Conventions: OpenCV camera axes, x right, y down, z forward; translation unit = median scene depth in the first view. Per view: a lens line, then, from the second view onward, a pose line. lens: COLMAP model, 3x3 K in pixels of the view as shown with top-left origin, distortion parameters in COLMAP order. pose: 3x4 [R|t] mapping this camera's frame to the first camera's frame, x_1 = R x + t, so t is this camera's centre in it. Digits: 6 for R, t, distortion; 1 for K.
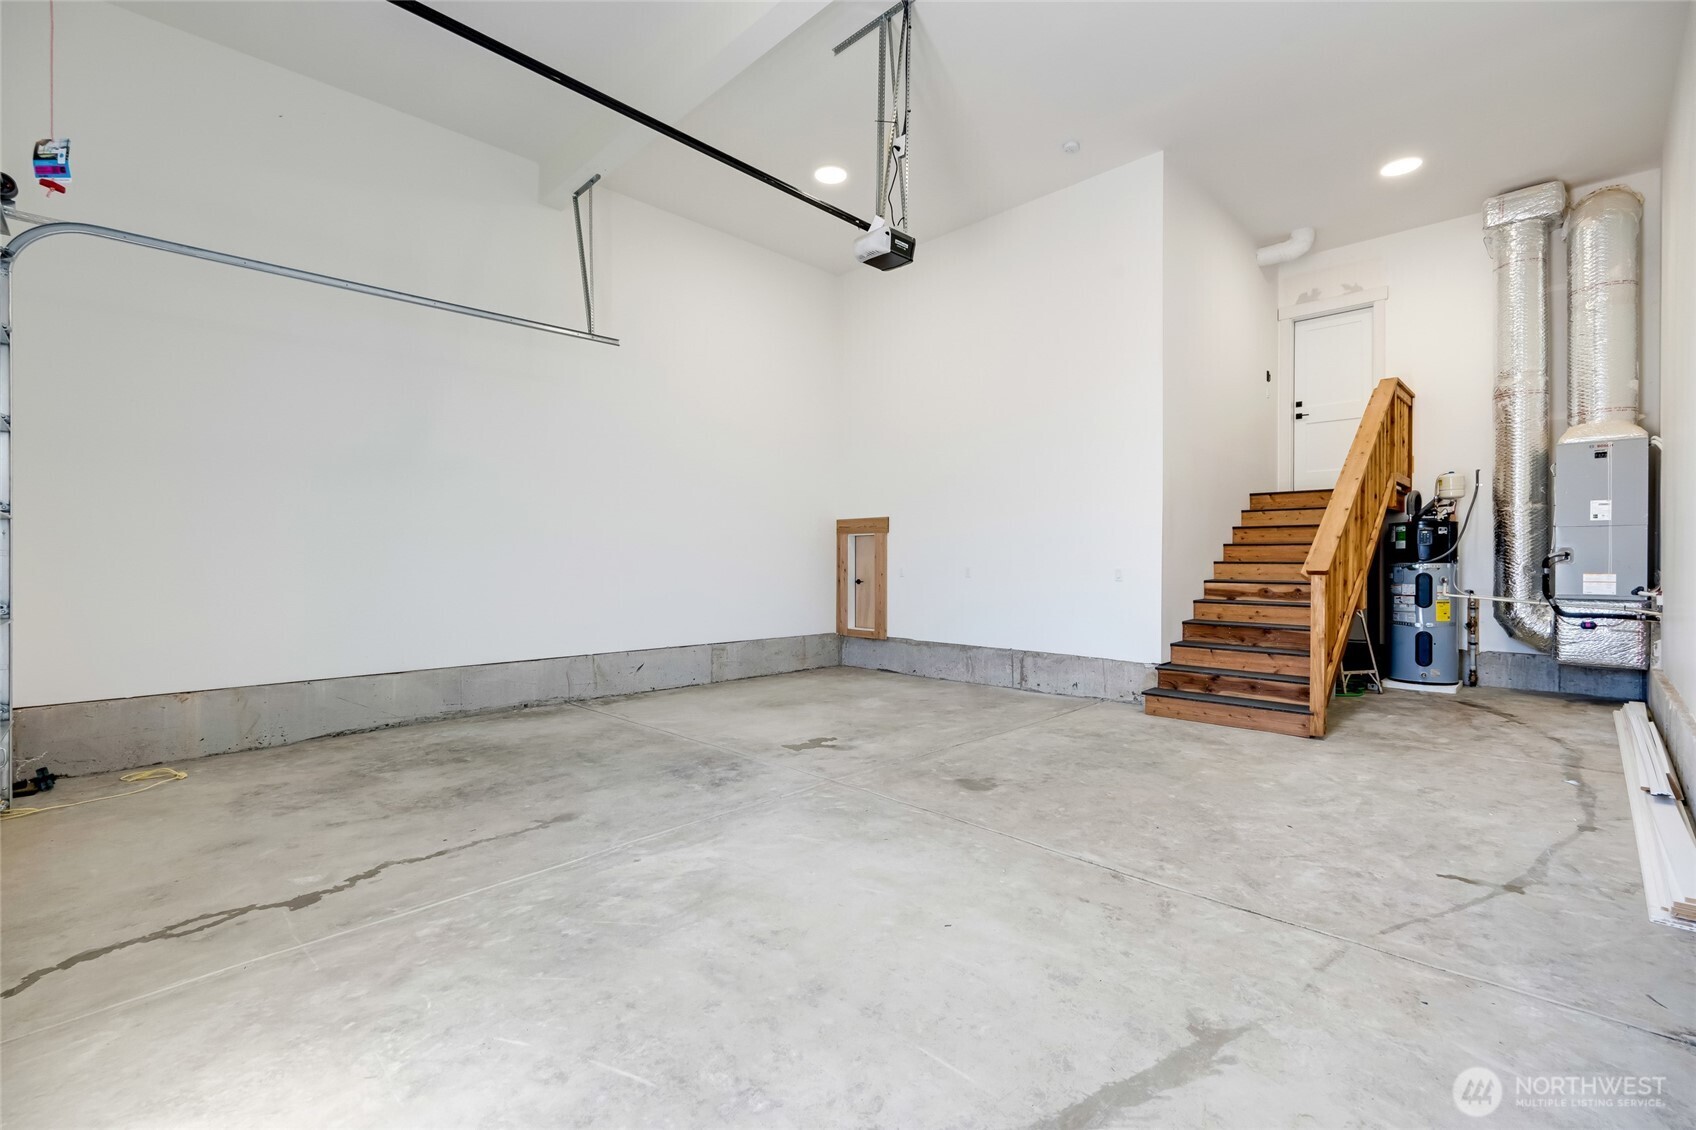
lens RADIAL K [[744.8, 0, 847.3], [0, 744.8, 561.9], [0, 0, 1]] dist [-0.005296, 0.001506]
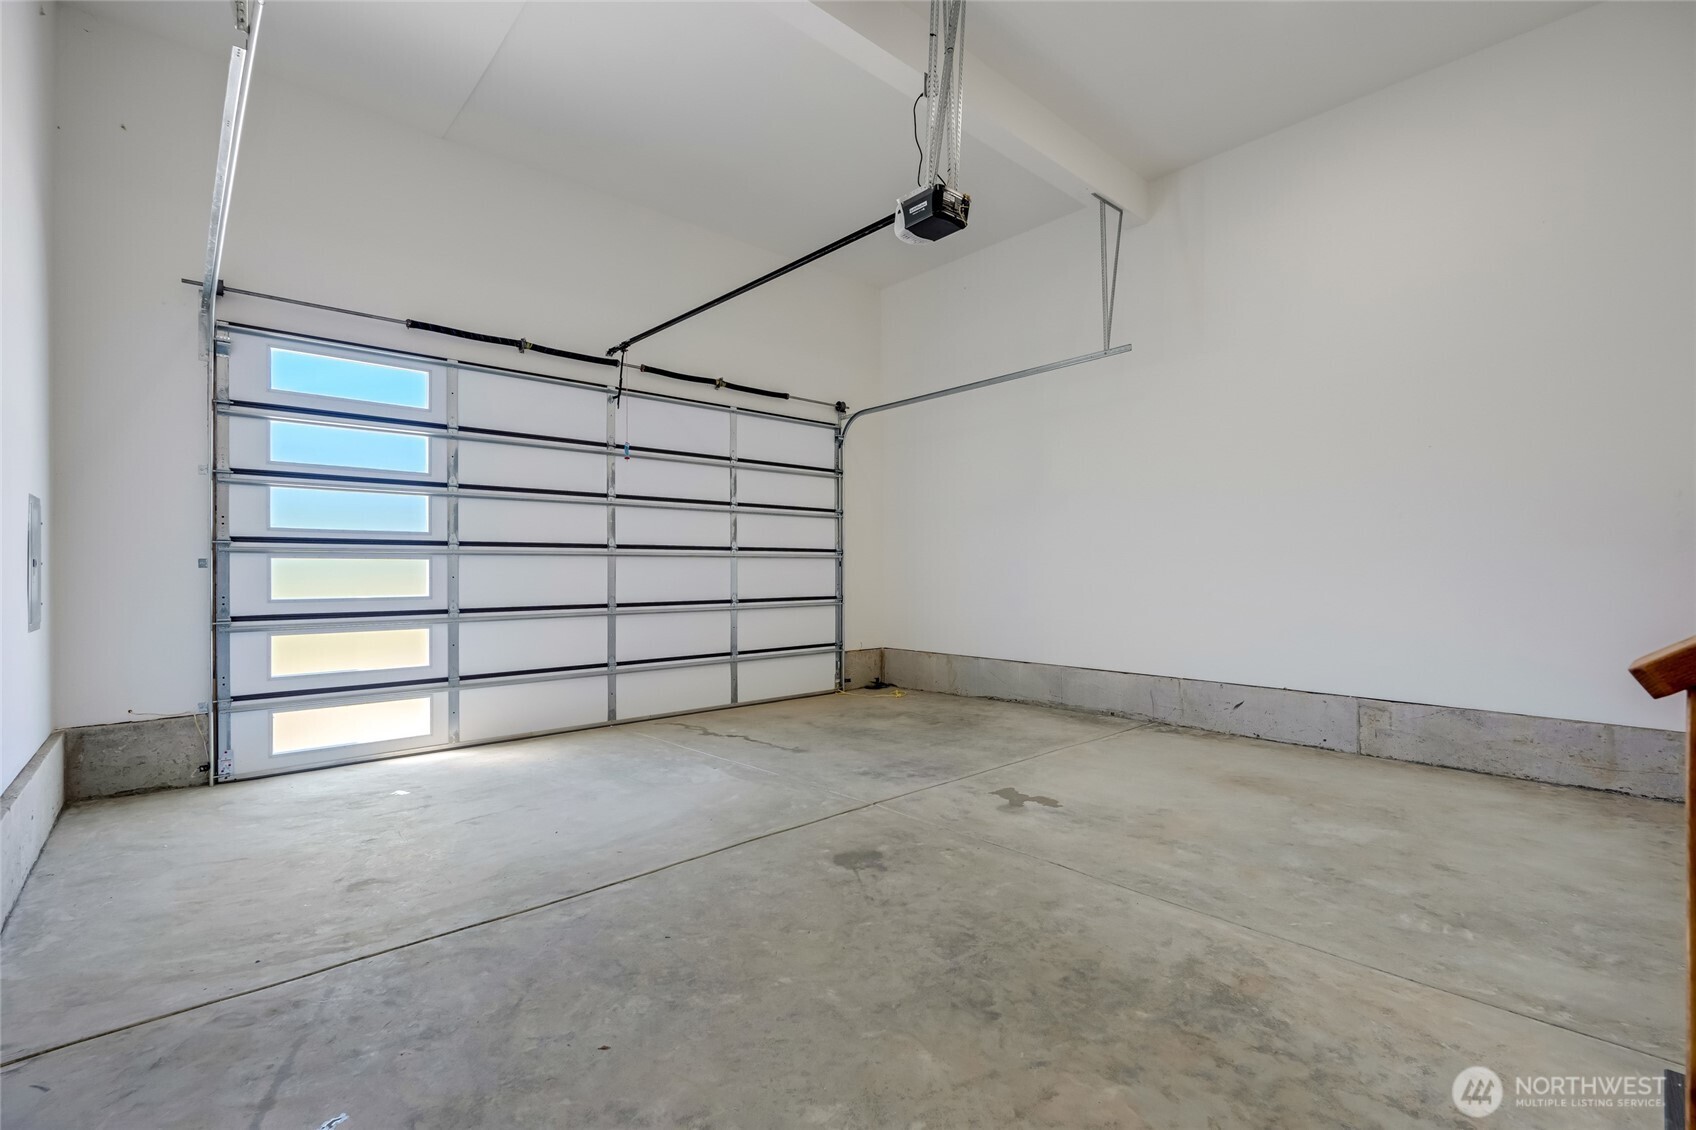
lens RADIAL K [[744.8, 0, 846.8], [0, 744.8, 572.0], [0, 0, 1]] dist [-0.005296, 0.001506]
pose [[-0.042098, 0.001327, -0.999113, 0.955671], [0.001397, 0.999998, 0.001270, -0.015791], [0.999113, -0.001342, -0.042099, 0.991318]]
